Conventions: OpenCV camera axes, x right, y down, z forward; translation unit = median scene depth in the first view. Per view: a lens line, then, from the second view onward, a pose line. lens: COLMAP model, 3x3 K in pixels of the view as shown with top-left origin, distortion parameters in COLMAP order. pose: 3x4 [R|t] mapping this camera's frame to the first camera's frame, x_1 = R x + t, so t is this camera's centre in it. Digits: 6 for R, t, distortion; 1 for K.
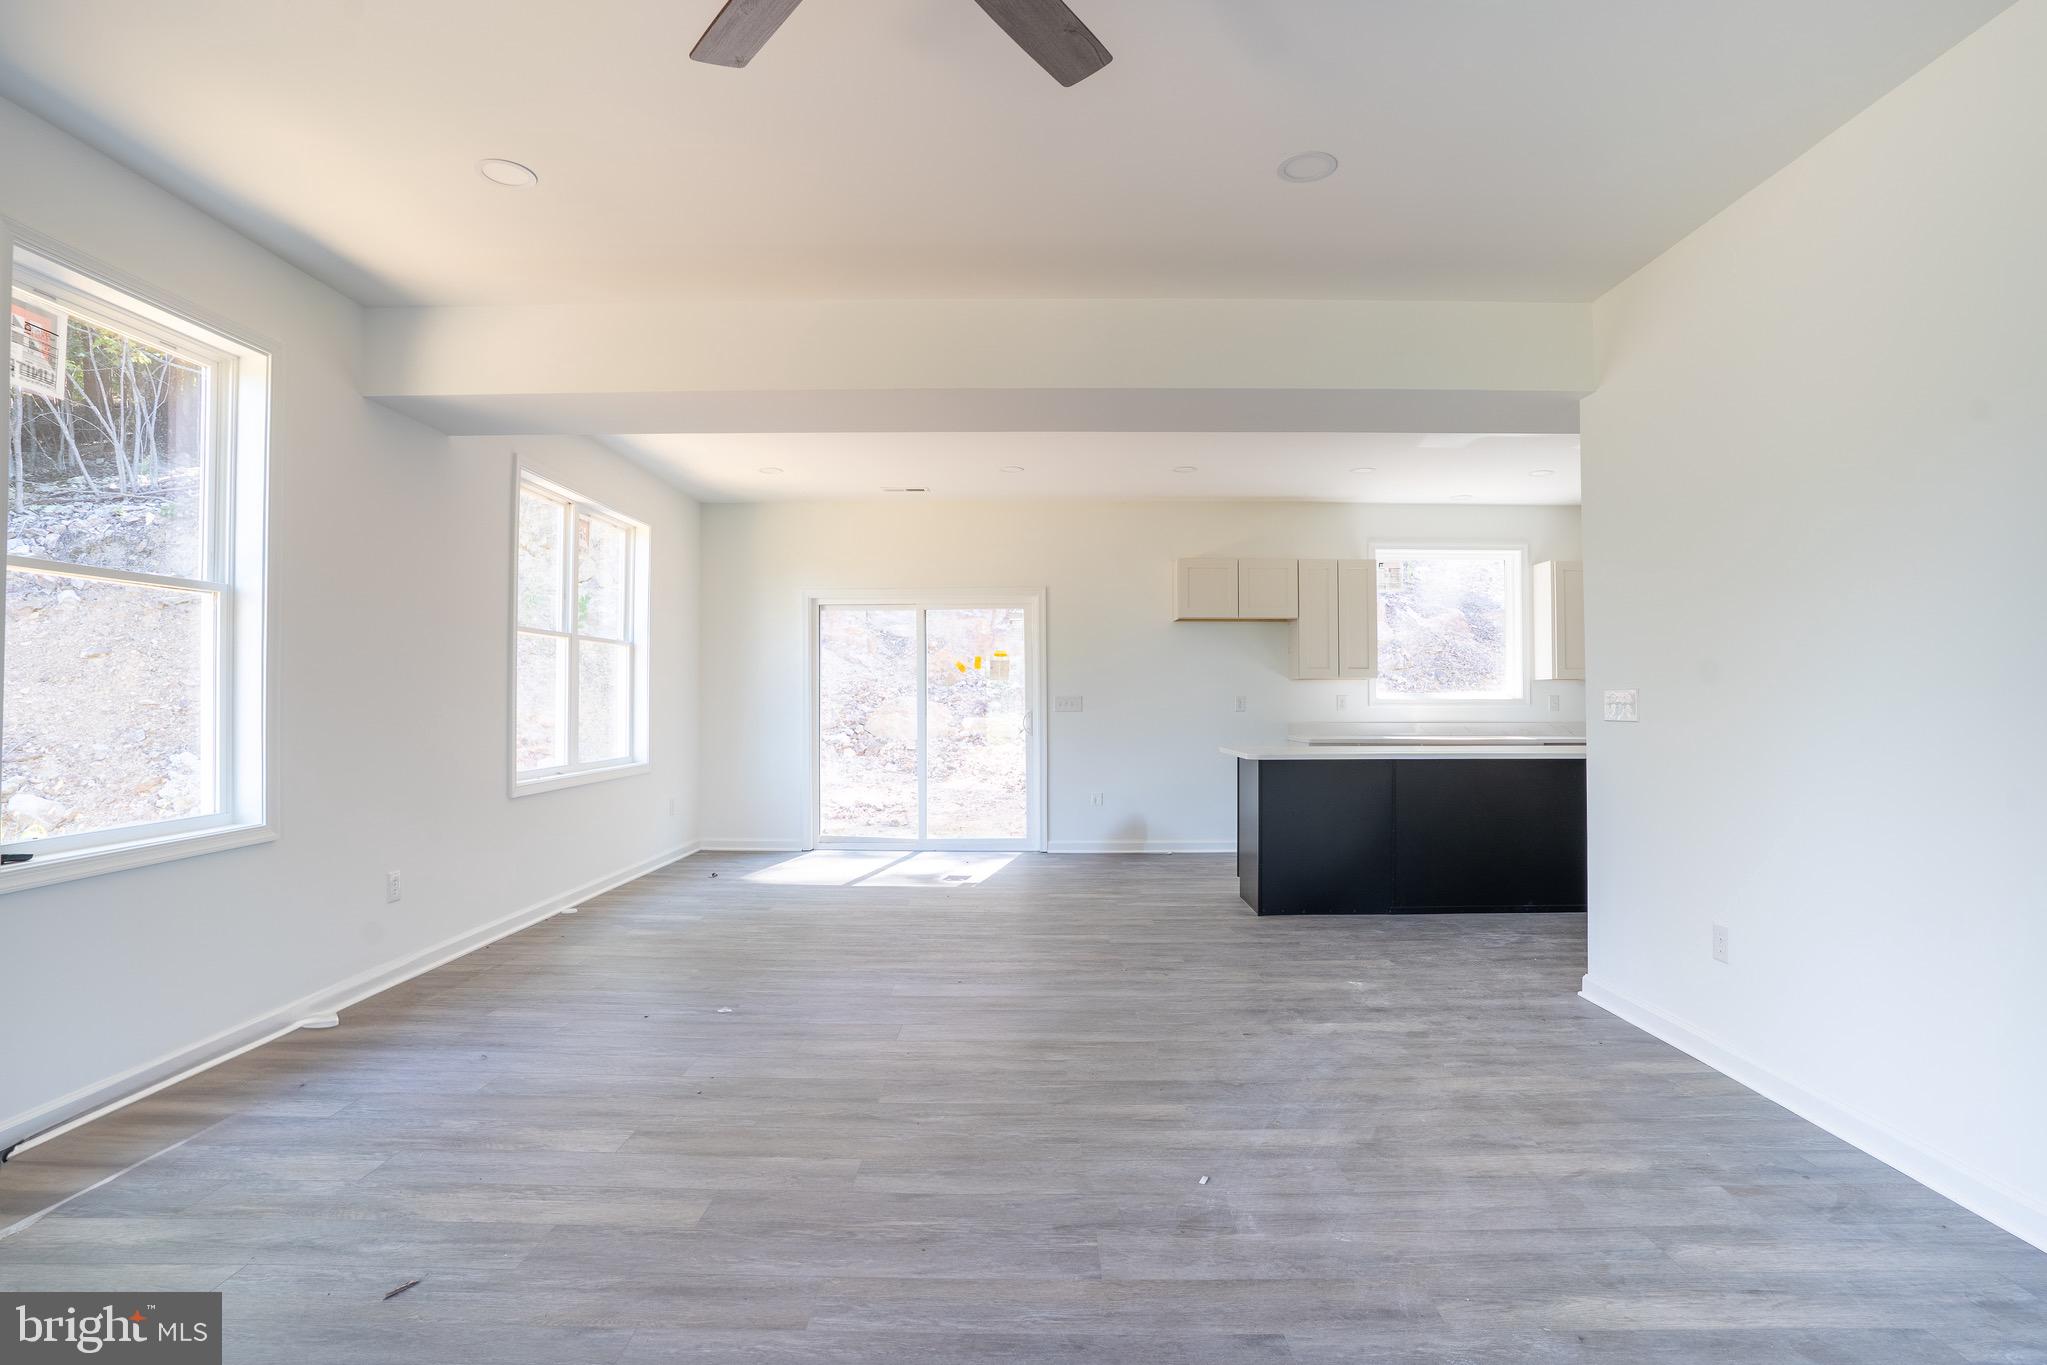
lens RADIAL K [[1021.8, 0, 1034.5], [0, 1021.8, 677.3], [0, 0, 1]] dist [-0.061635, 0.022273]
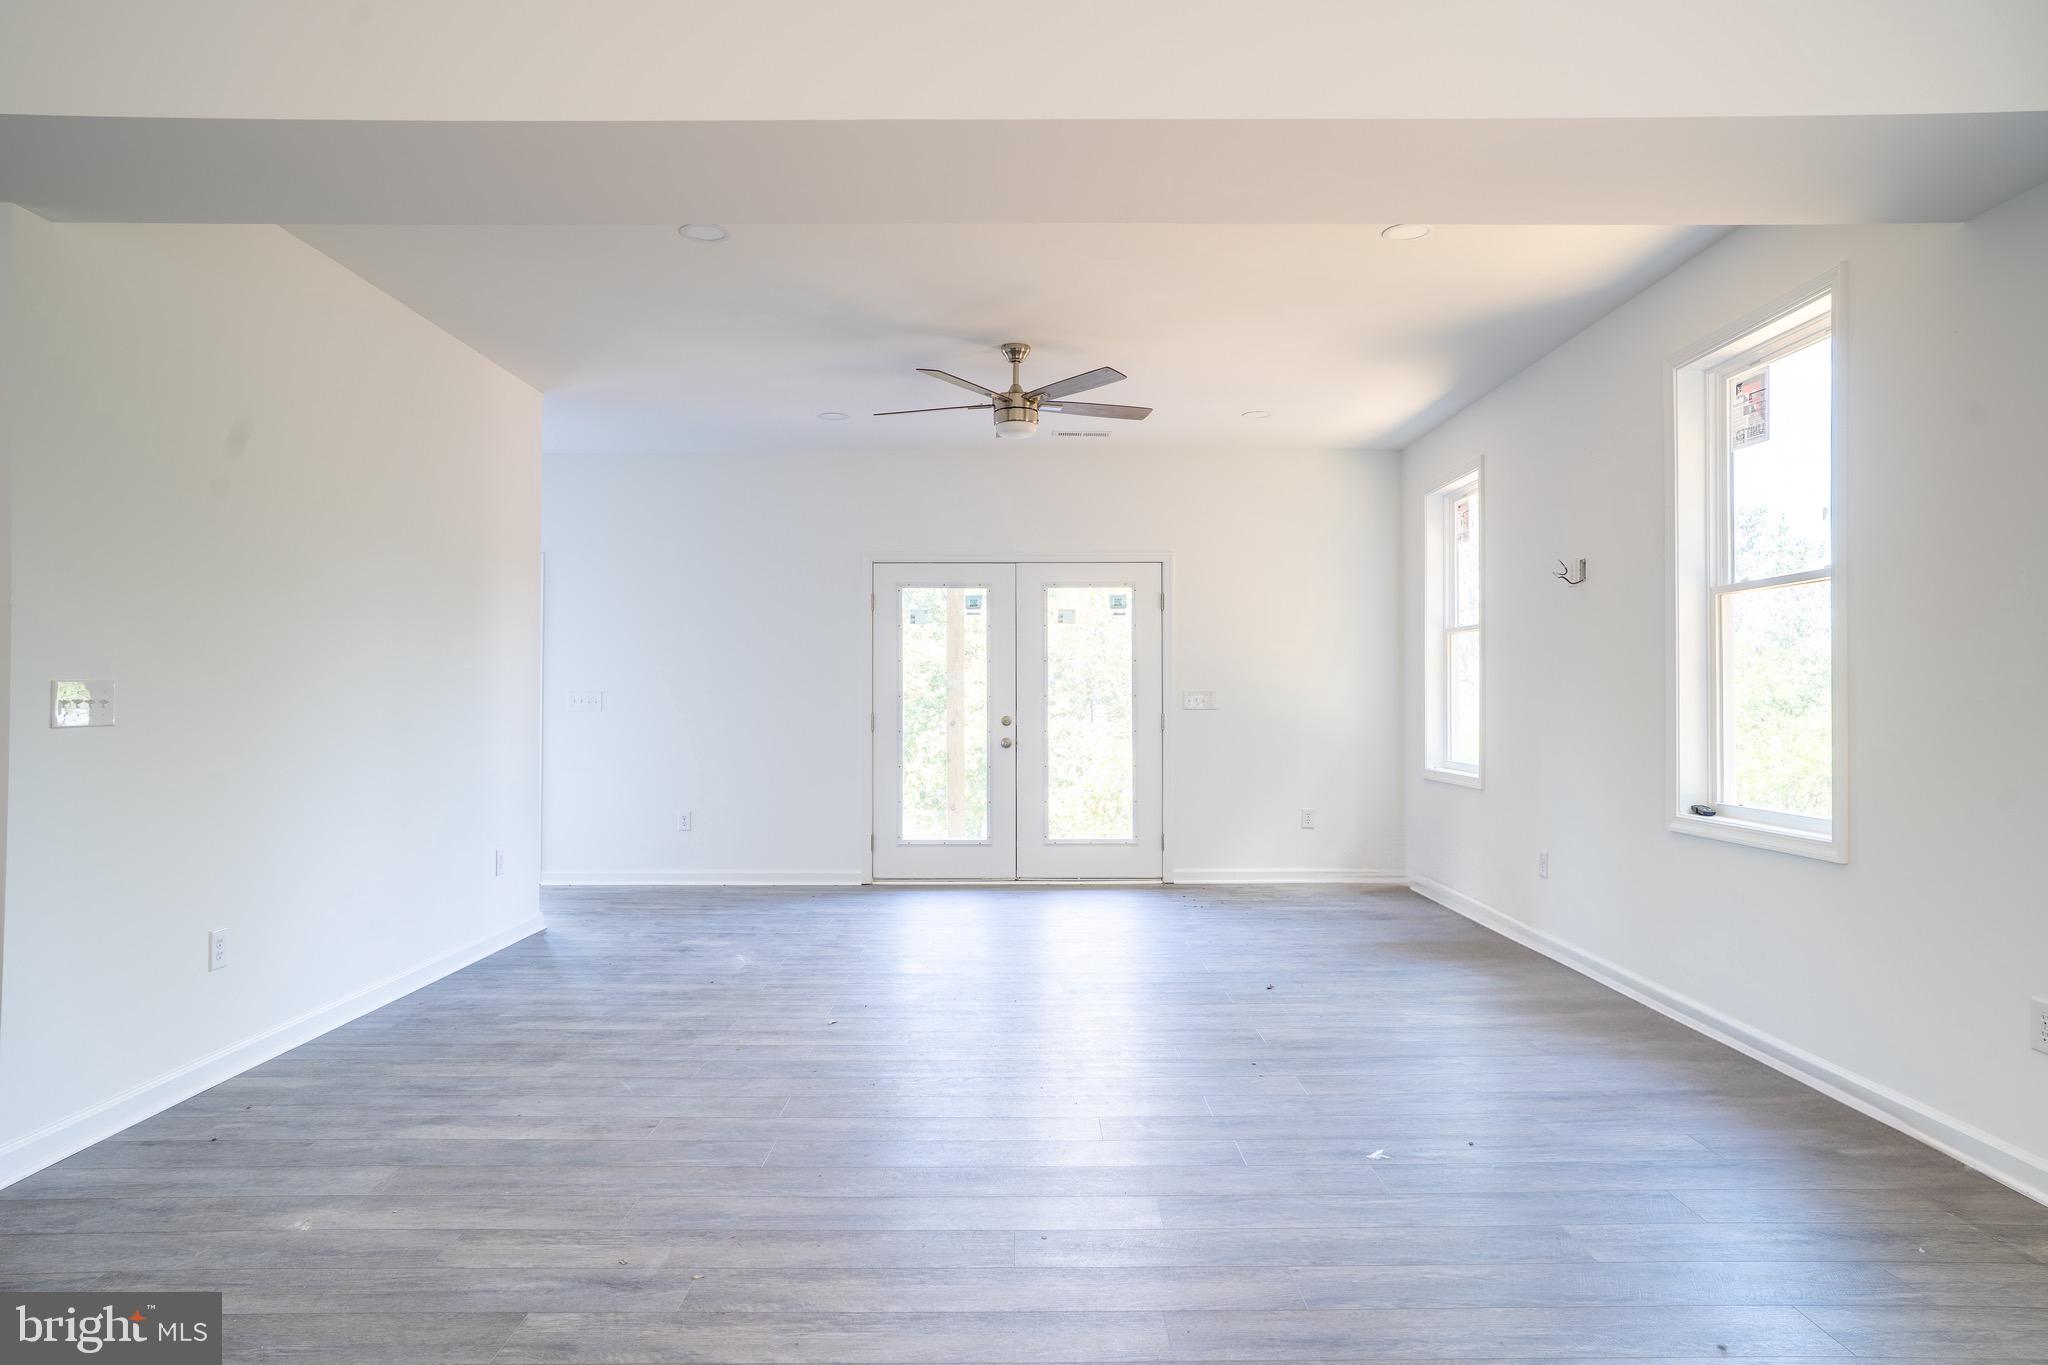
lens RADIAL K [[1242.4, 0, 1032.8], [0, 1242.4, 678.6], [0, 0, 1]] dist [-0.001393, 0.004106]
pose [[-0.999981, 0.000314, -0.006094, -0.085526], [0.000525, 0.999398, -0.034685, 0.048932], [0.006079, -0.034687, -0.999380, 2.201498]]
